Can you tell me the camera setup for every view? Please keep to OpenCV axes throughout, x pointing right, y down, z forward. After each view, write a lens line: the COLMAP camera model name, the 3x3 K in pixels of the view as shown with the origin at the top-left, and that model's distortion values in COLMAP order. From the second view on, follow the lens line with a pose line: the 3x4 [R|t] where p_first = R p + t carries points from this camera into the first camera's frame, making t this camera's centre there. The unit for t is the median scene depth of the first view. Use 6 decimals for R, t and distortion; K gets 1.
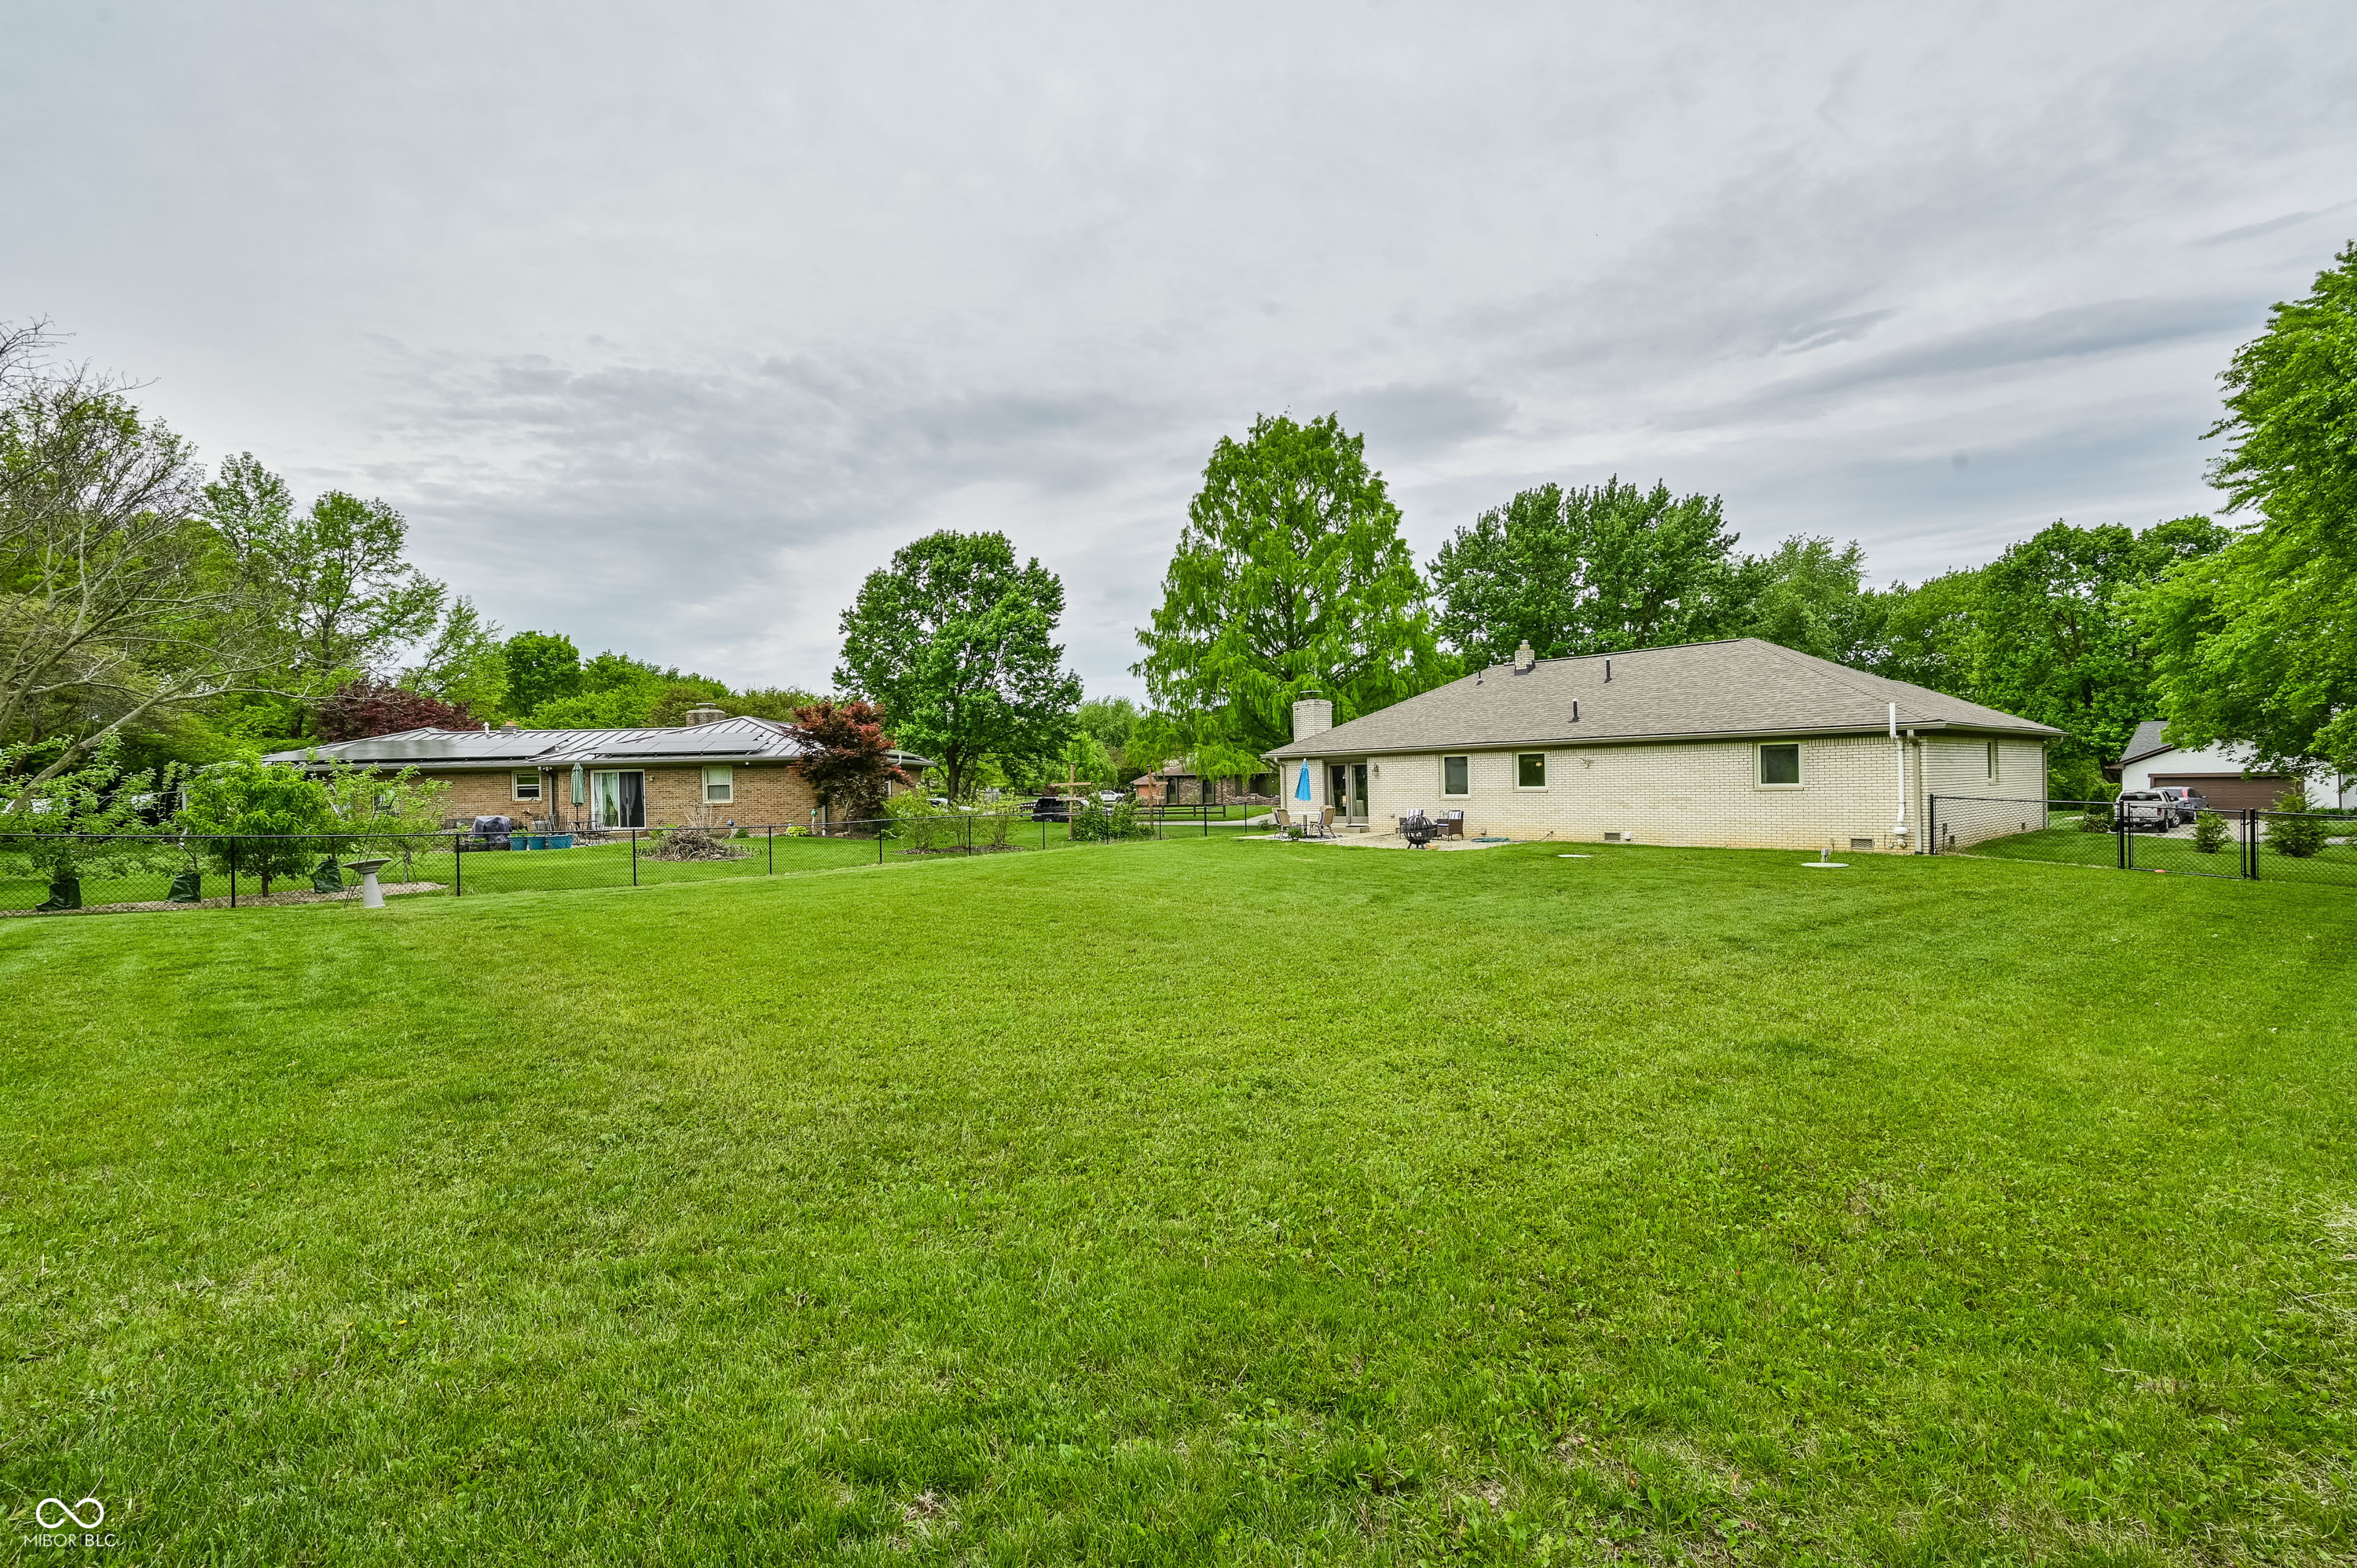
lens RADIAL K [[1041.2, 0, 1178.3], [0, 1041.2, 784.8], [0, 0, 1]] dist [0.000701, 0.000317]
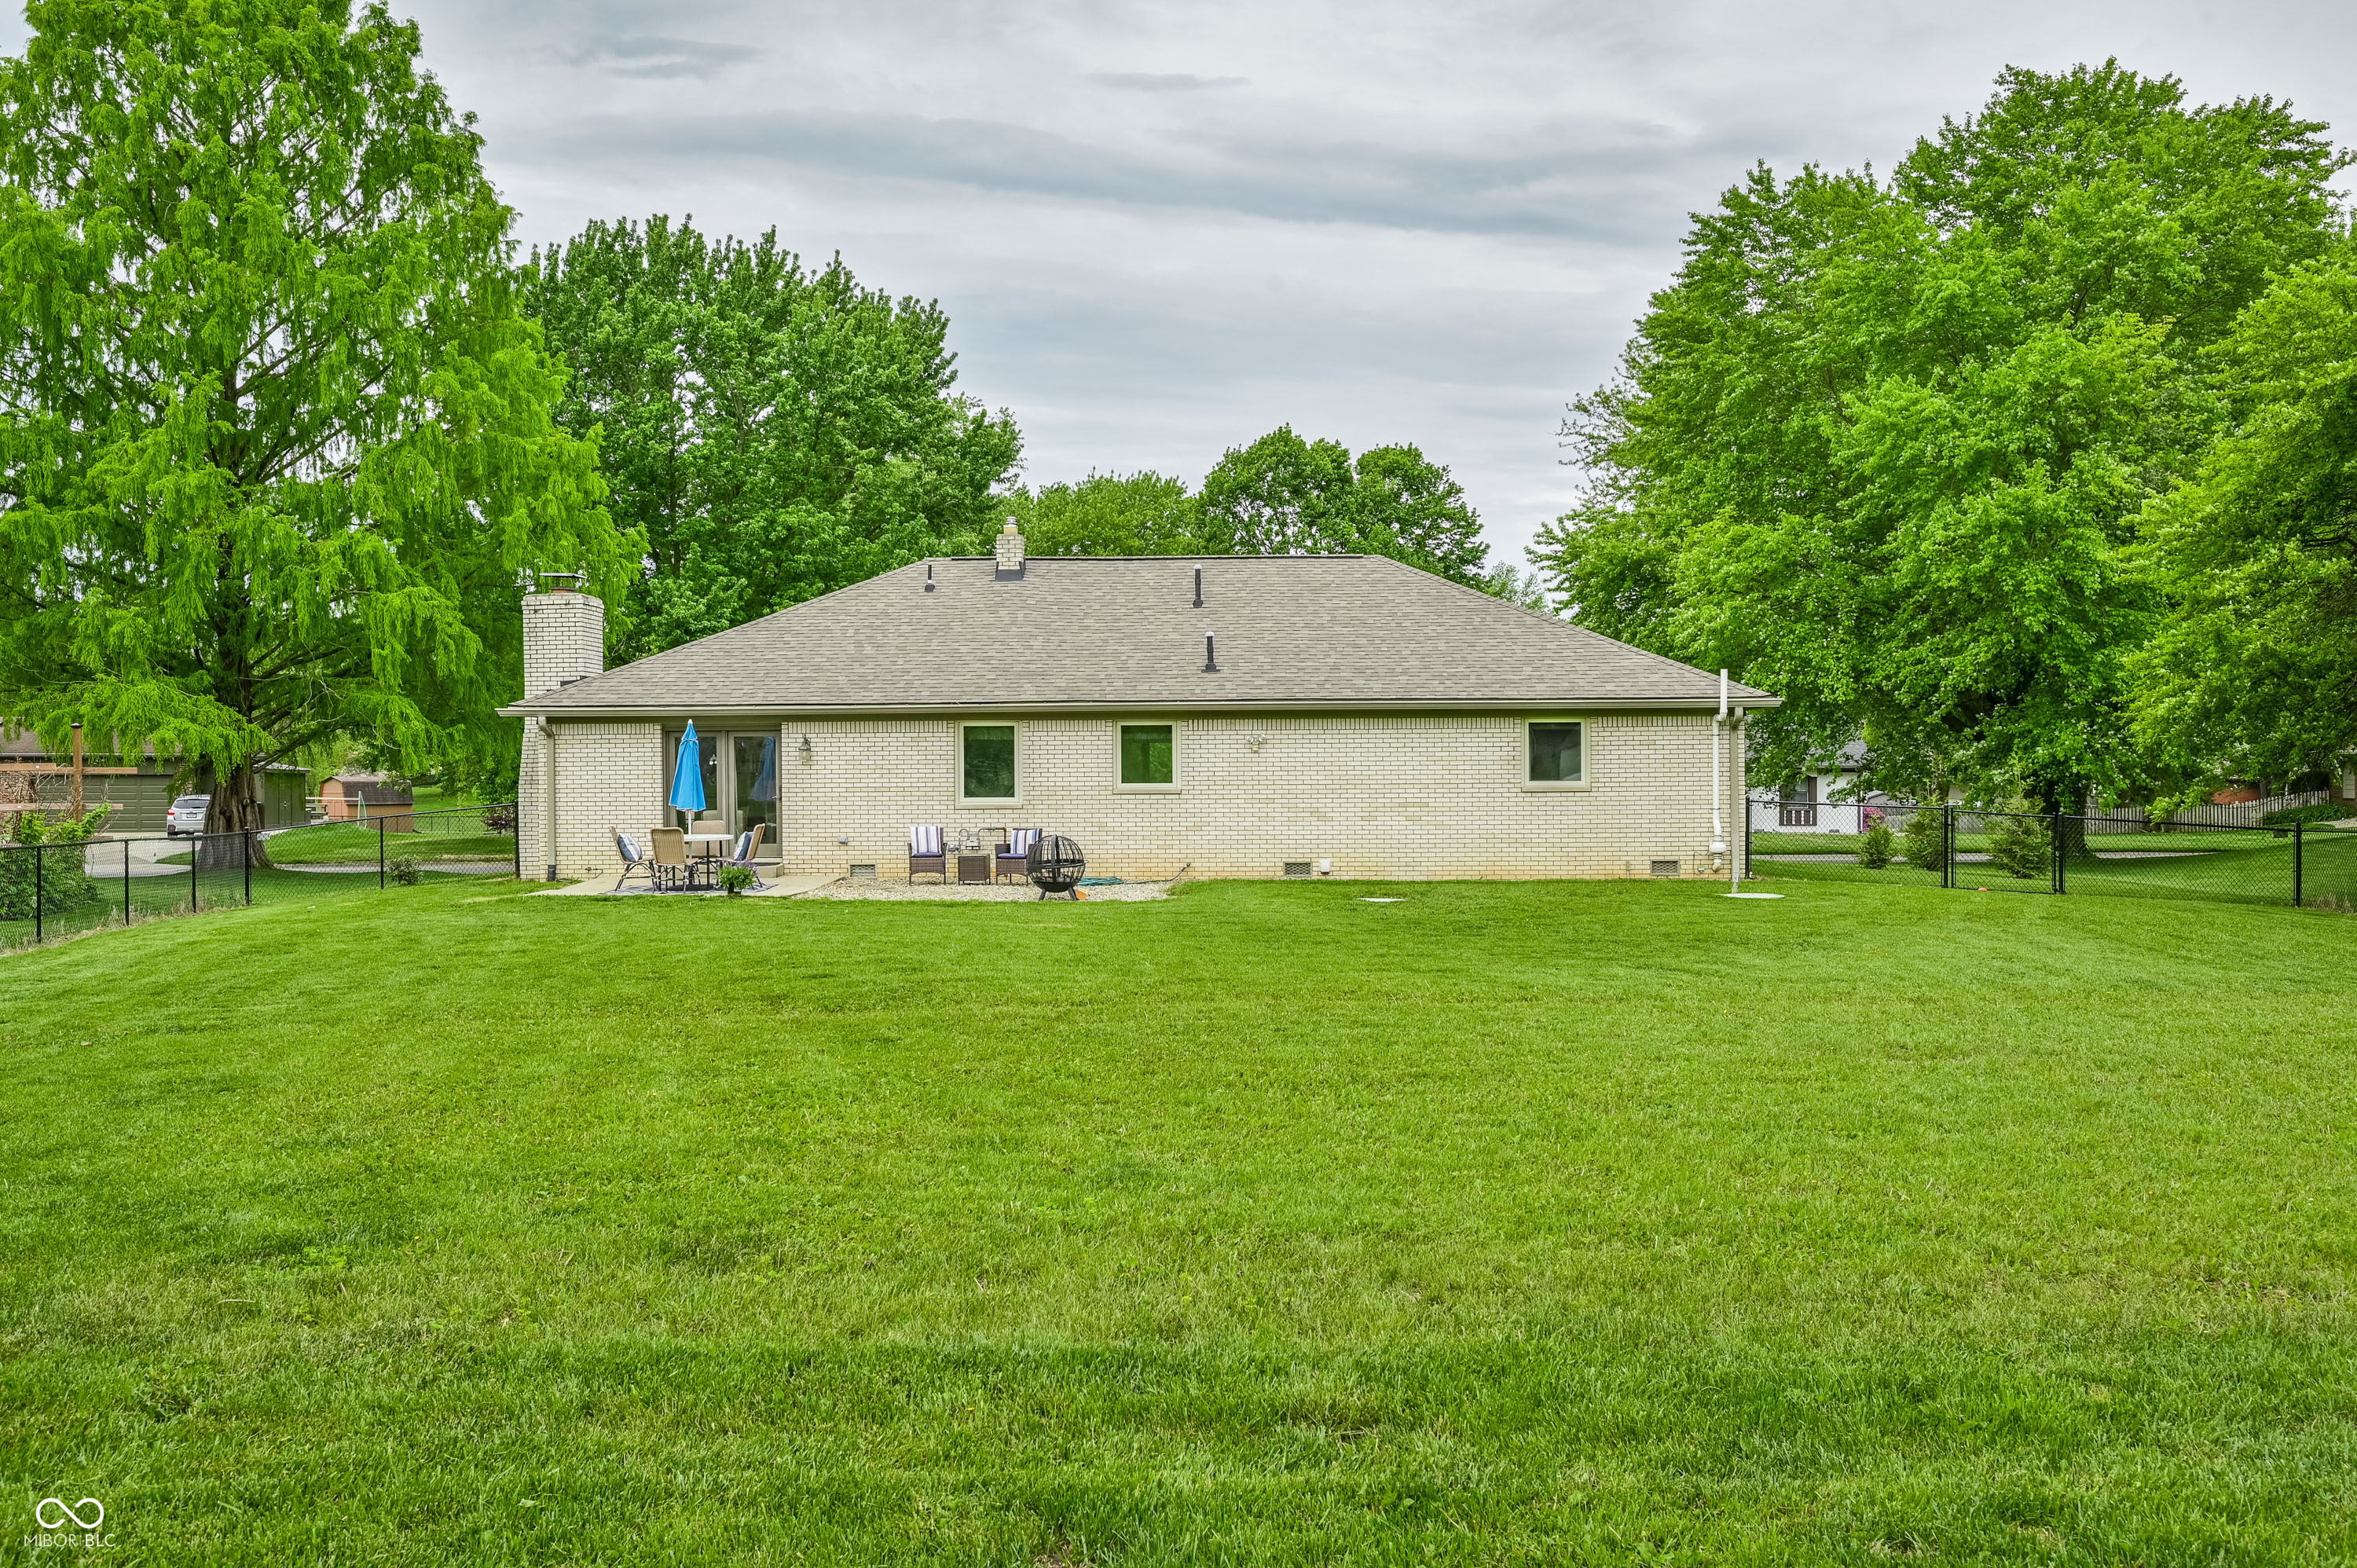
lens RADIAL K [[1897.1, 0, 1171.5], [0, 1897.1, 787.6], [0, 0, 1]] dist [0.014710, 0.004028]
pose [[0.685868, 0.003155, 0.727719, -0.374229], [-0.005669, 0.999983, 0.001008, 0.002614], [-0.727704, -0.004817, 0.685874, 0.273332]]
